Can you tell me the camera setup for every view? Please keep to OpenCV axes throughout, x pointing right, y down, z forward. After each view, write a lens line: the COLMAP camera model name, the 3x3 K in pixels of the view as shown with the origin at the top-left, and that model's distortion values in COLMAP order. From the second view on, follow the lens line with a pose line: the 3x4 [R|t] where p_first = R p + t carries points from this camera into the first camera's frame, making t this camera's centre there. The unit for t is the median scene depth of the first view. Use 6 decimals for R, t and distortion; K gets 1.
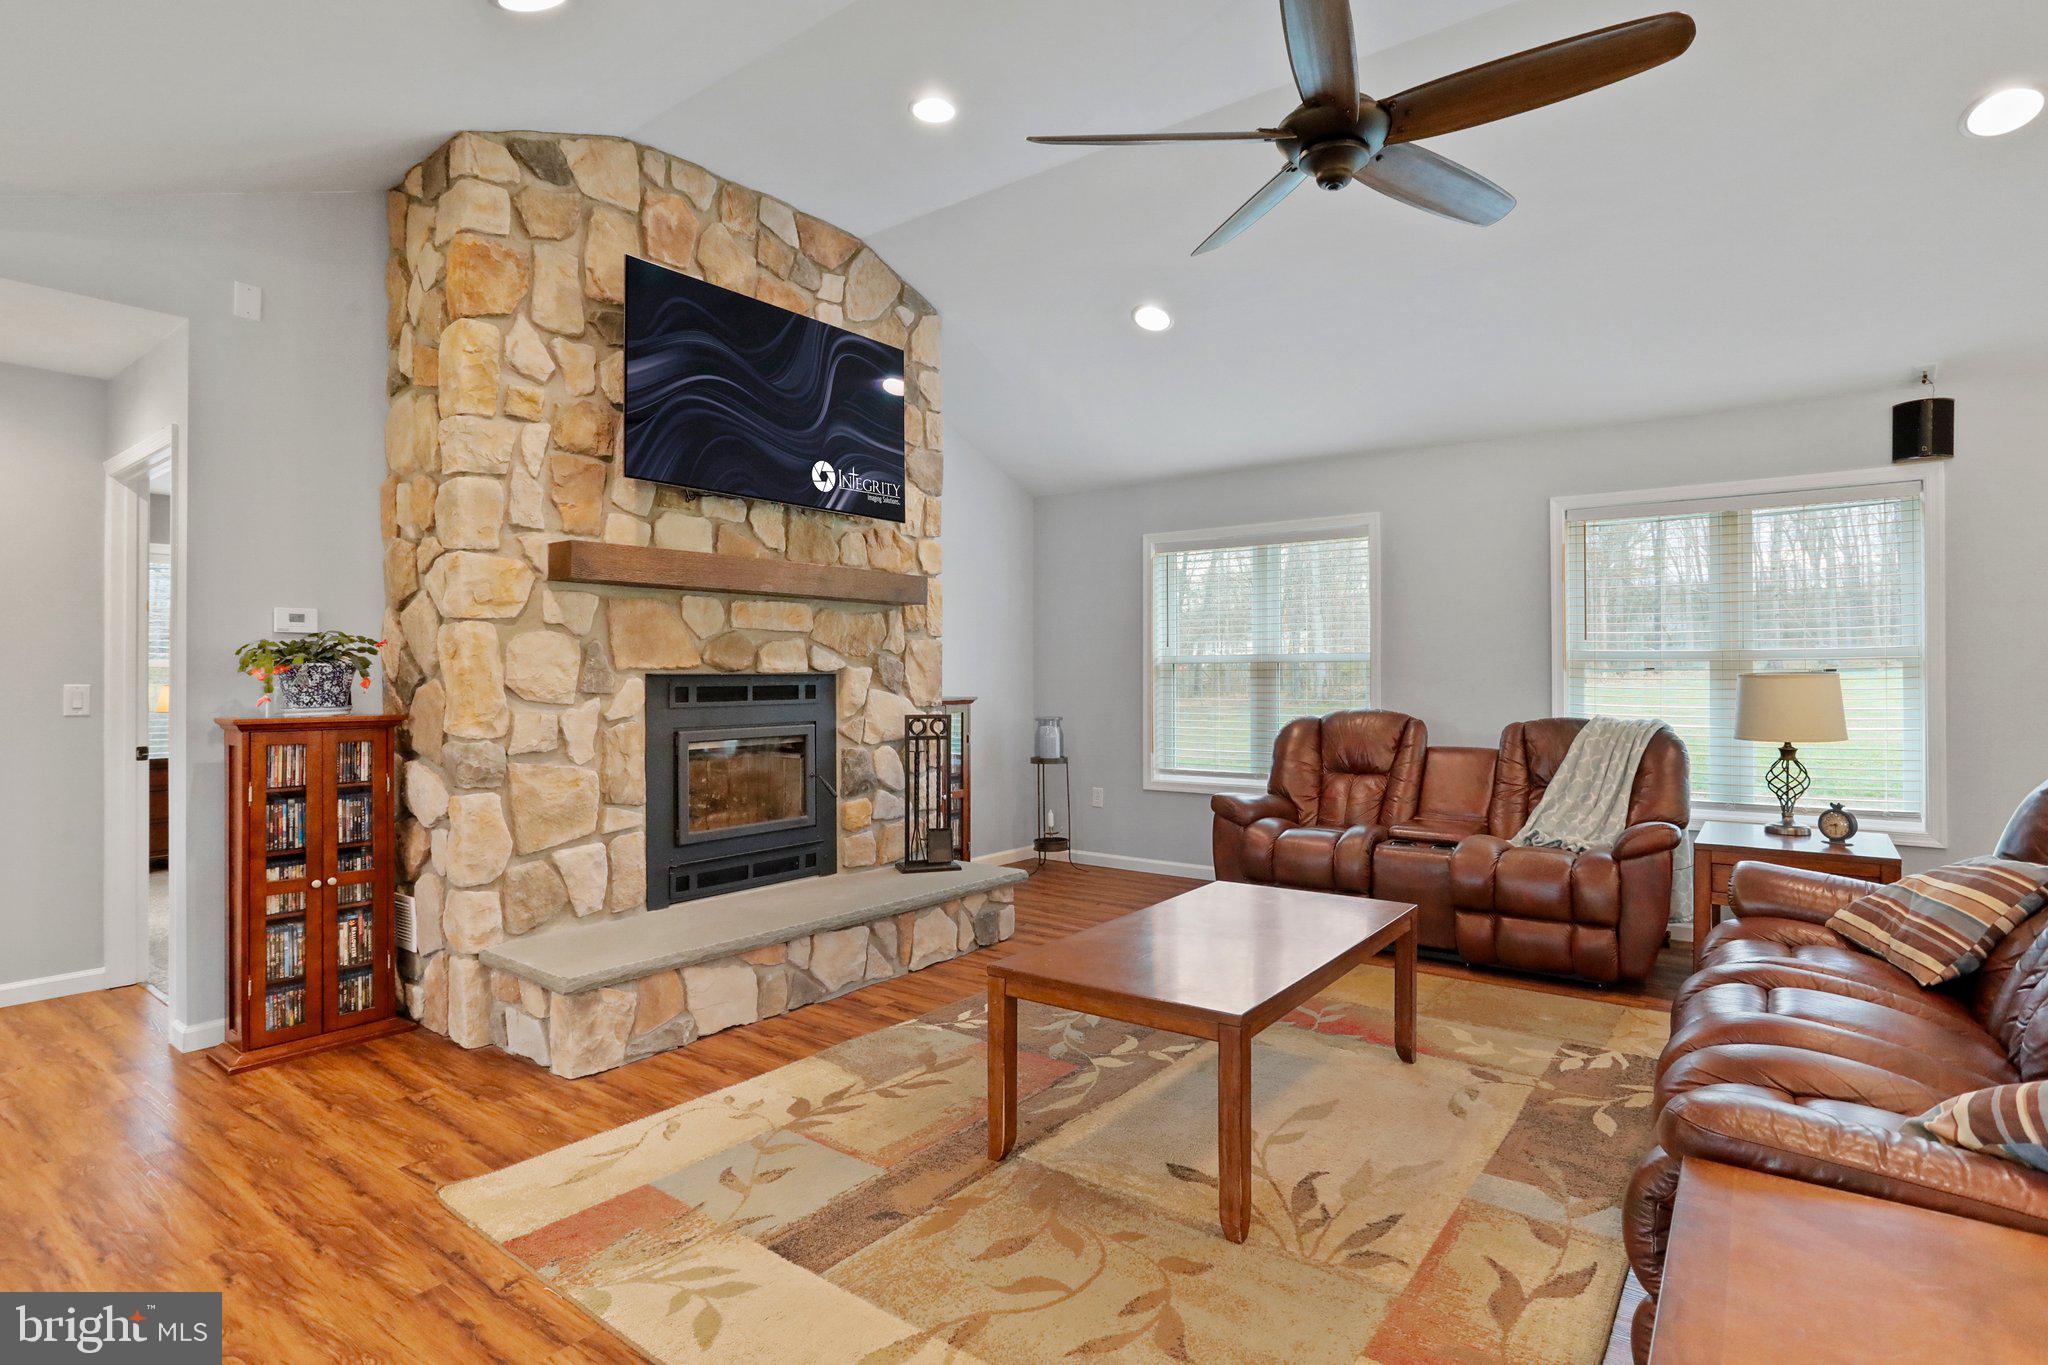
lens RADIAL K [[1045.0, 0, 1027.9], [0, 1045.0, 667.5], [0, 0, 1]] dist [-0.059102, 0.031868]
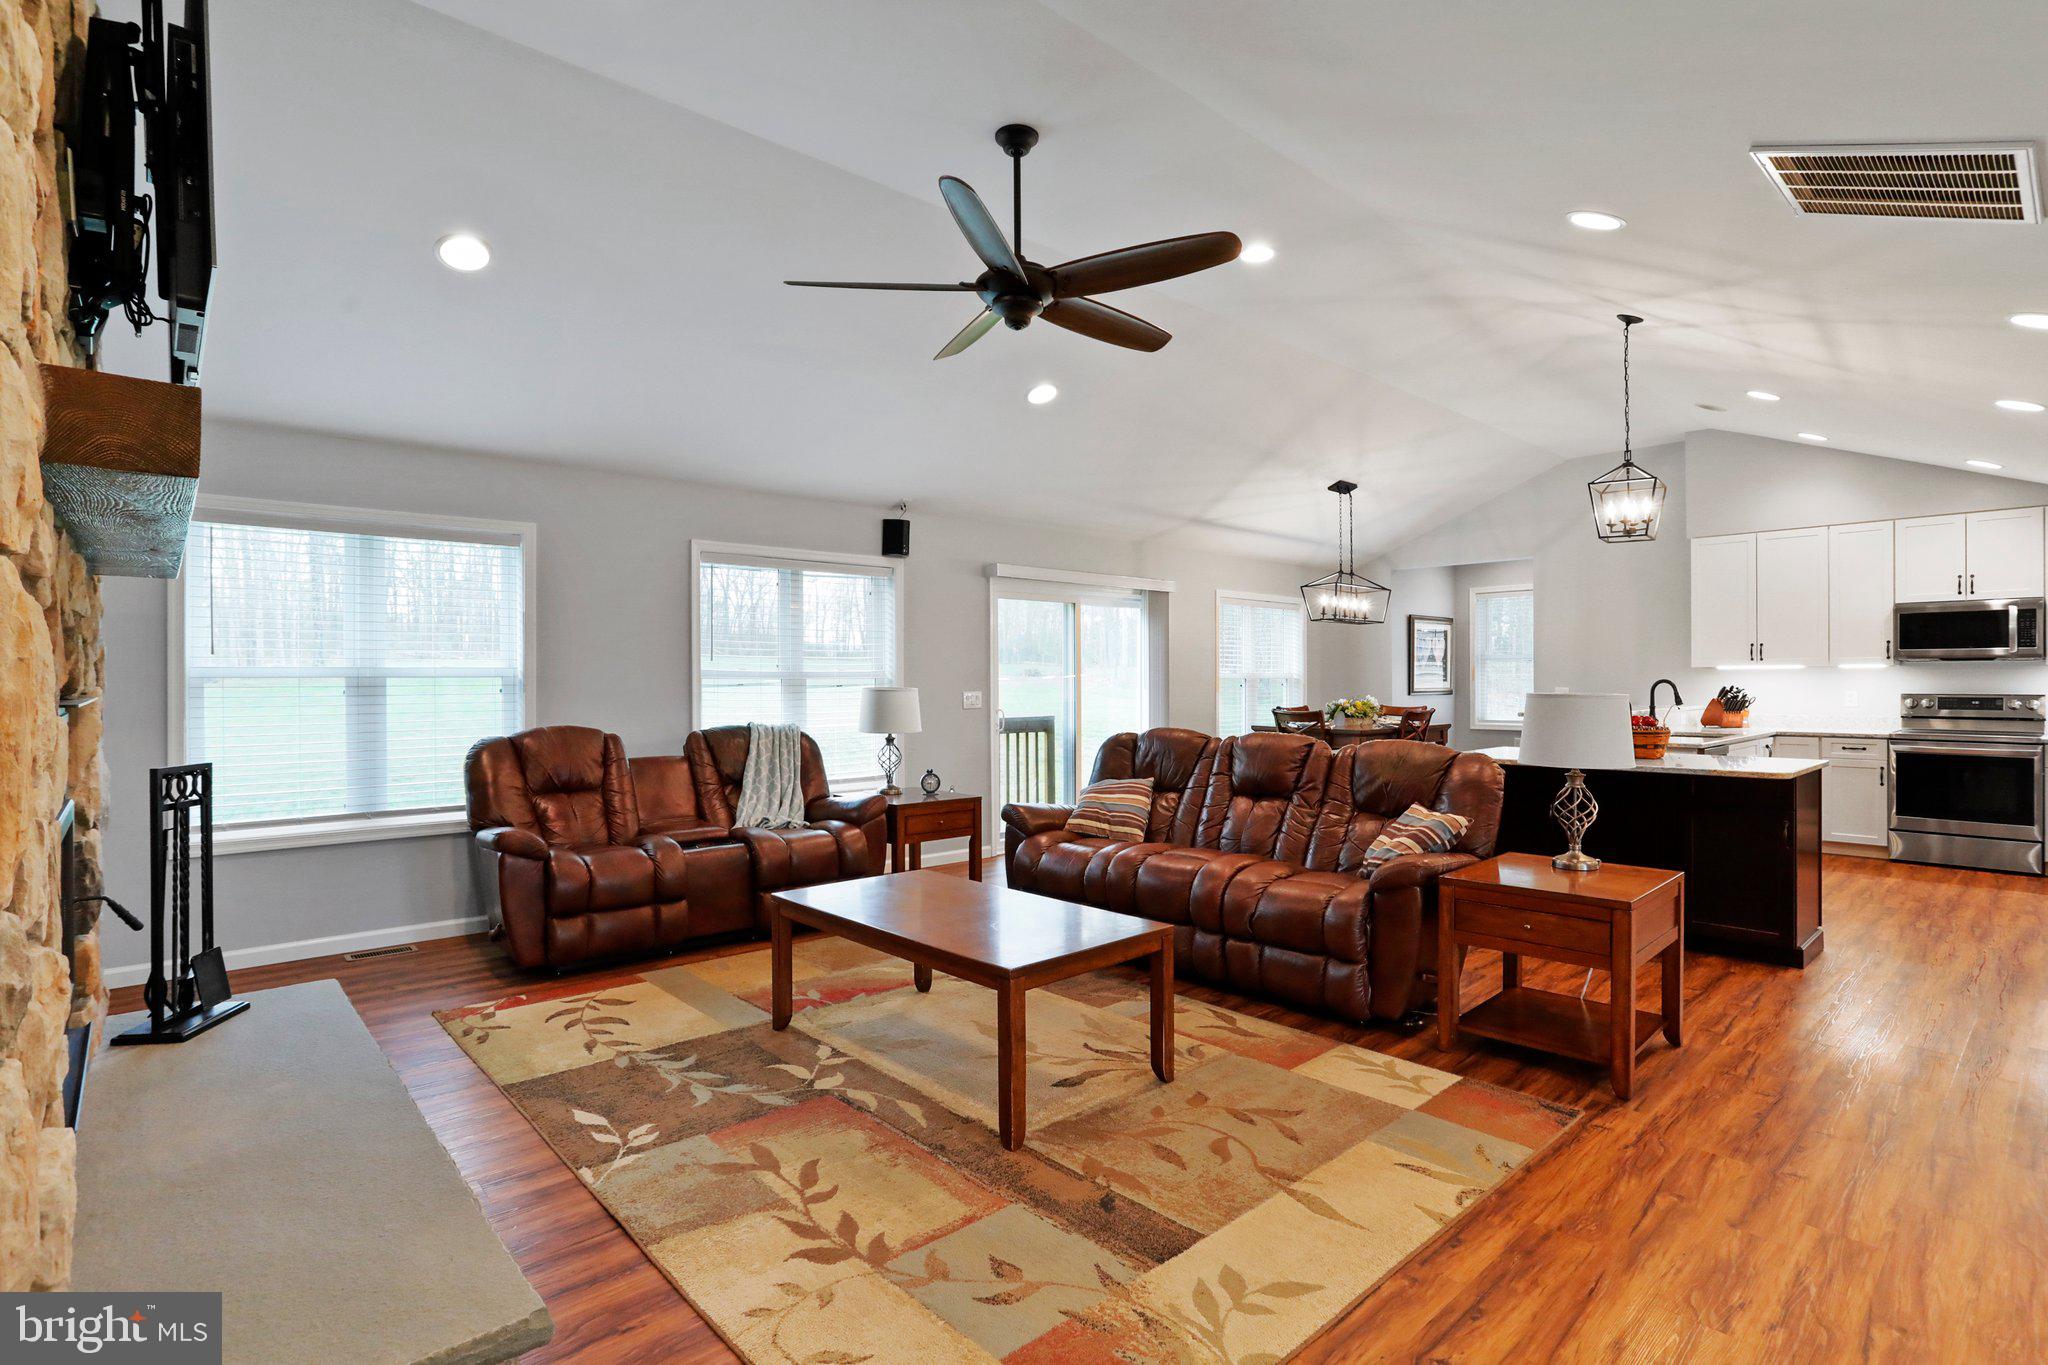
lens RADIAL K [[1006.0, 0, 1032.2], [0, 1006.0, 656.4], [0, 0, 1]] dist [-0.070899, 0.051583]
pose [[0.177007, 0.024956, 0.983893, -0.736770], [-0.001893, 0.999685, -0.025016, -0.004121], [-0.984208, 0.002565, 0.176998, 0.563172]]
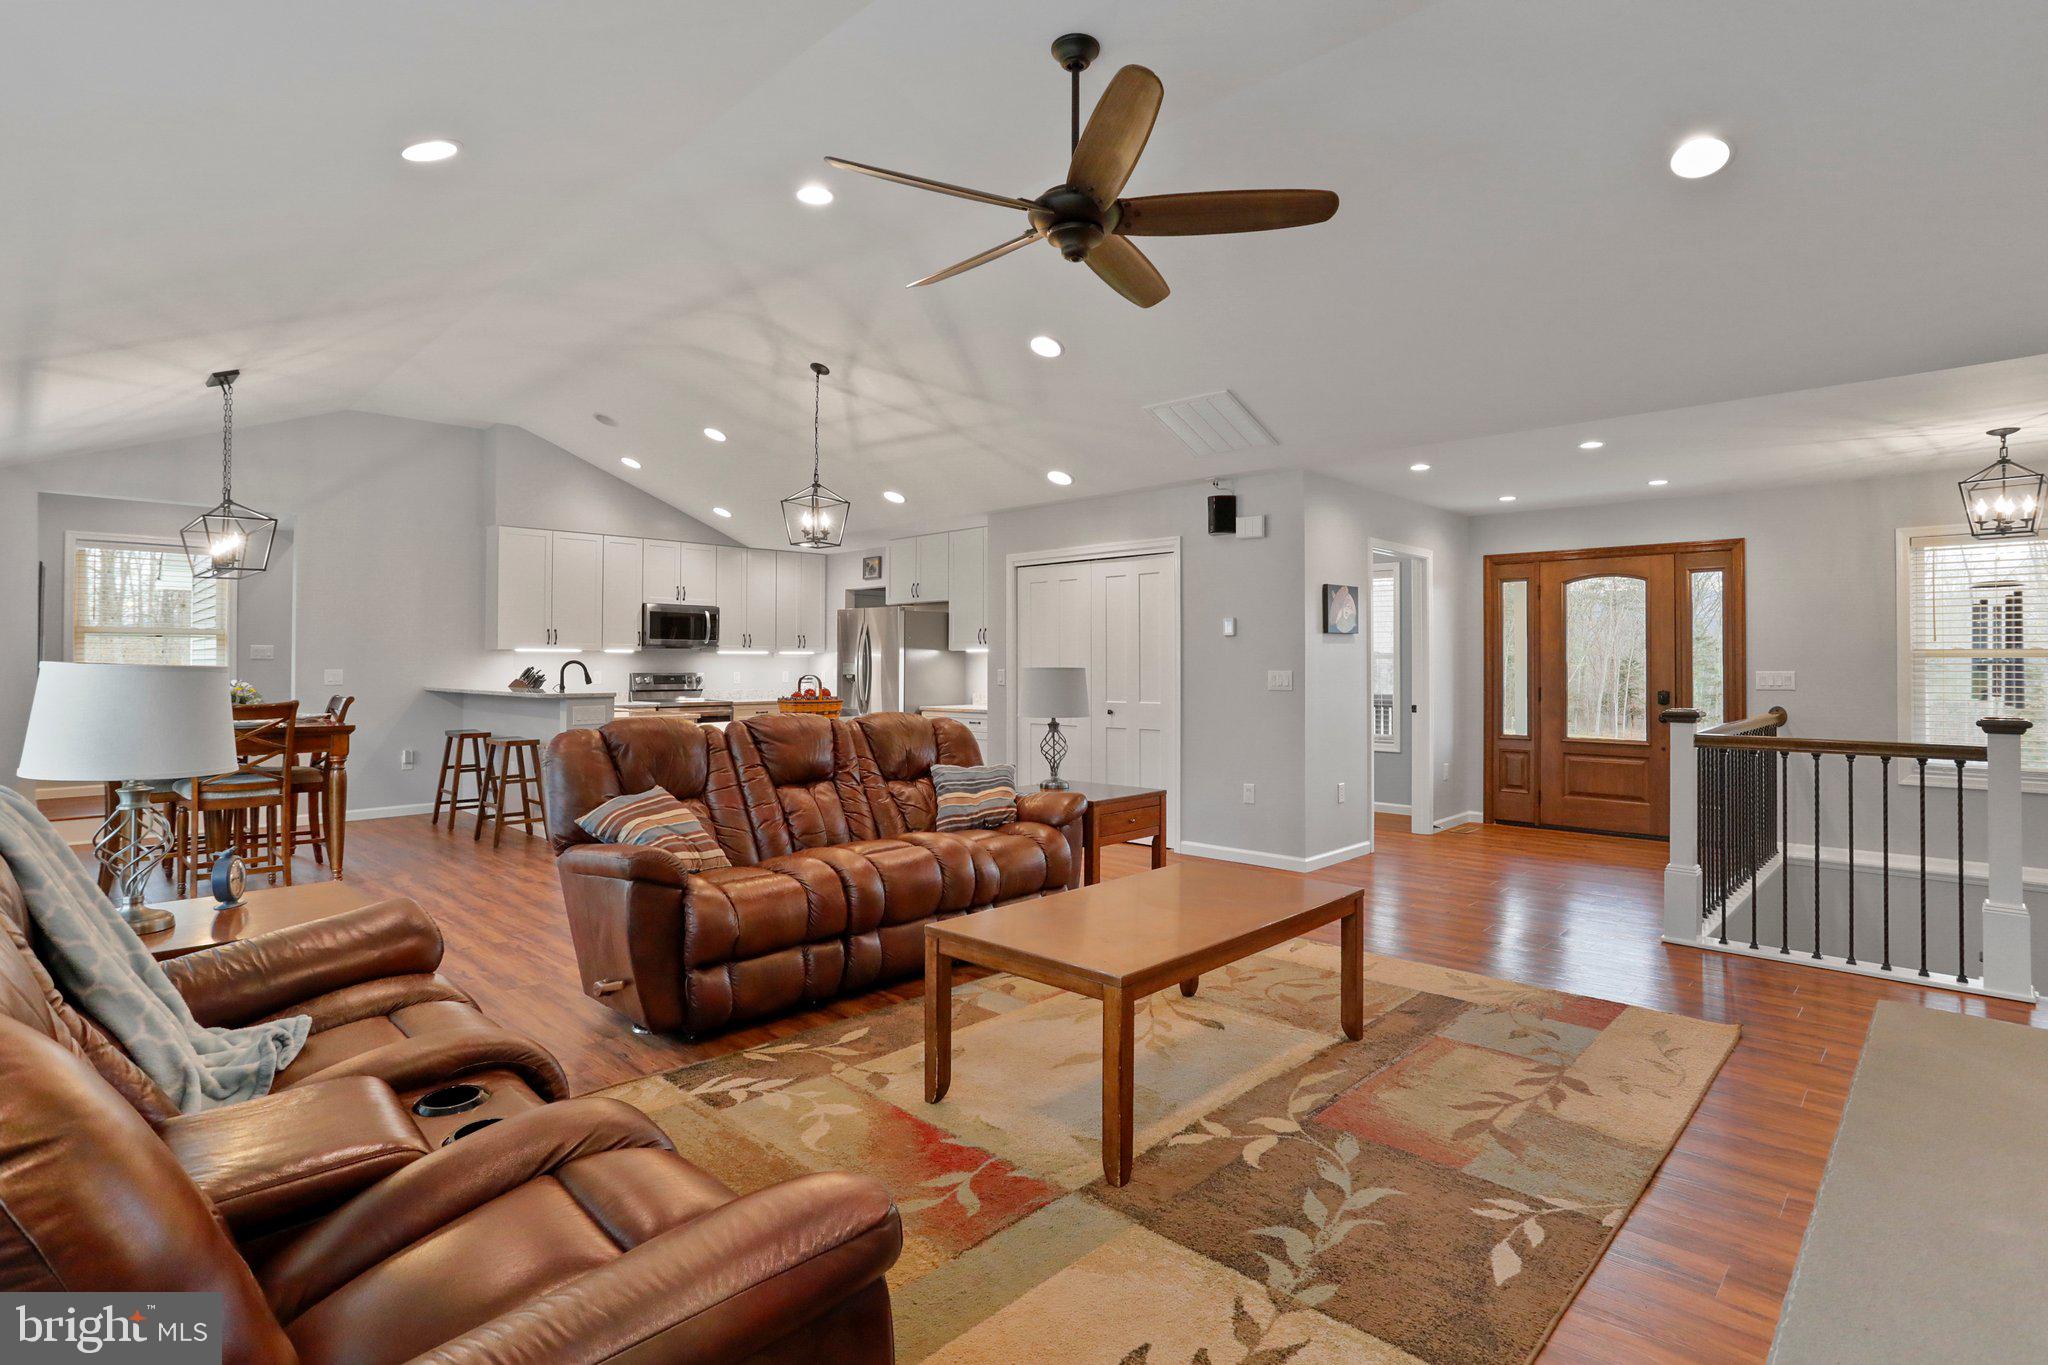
lens RADIAL K [[1006.0, 0, 1032.2], [0, 1006.0, 656.4], [0, 0, 1]] dist [-0.070899, 0.051583]
pose [[-0.993735, 0.000572, 0.111759, 0.165552], [-0.000916, 0.999912, -0.013258, 0.008725], [-0.111757, -0.013277, -0.993647, 1.614192]]
